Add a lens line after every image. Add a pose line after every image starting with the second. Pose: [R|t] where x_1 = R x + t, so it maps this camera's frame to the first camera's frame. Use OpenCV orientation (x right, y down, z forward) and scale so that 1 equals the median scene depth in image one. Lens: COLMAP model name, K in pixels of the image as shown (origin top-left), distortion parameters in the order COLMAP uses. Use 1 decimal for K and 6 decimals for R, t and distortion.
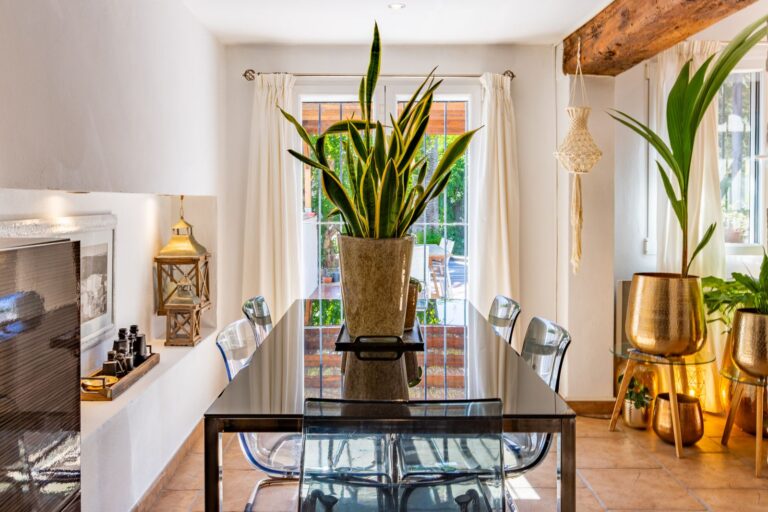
lens RADIAL K [[730.4, 0, 384.0], [0, 730.4, 256.0], [0, 0, 1]] dist [0.002647, 0.006256]
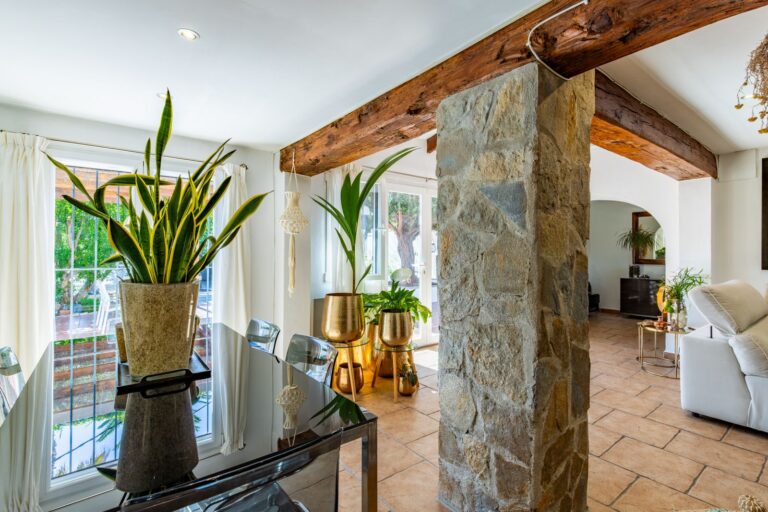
lens RADIAL K [[363.8, 0, 386.5], [0, 363.8, 252.8], [0, 0, 1]] dist [0.001929, 0.000600]
pose [[0.782482, 0.001391, 0.622672, -0.070554], [0.043998, 0.997374, -0.057519, -0.018675], [-0.621117, 0.072404, 0.780366, 0.275576]]
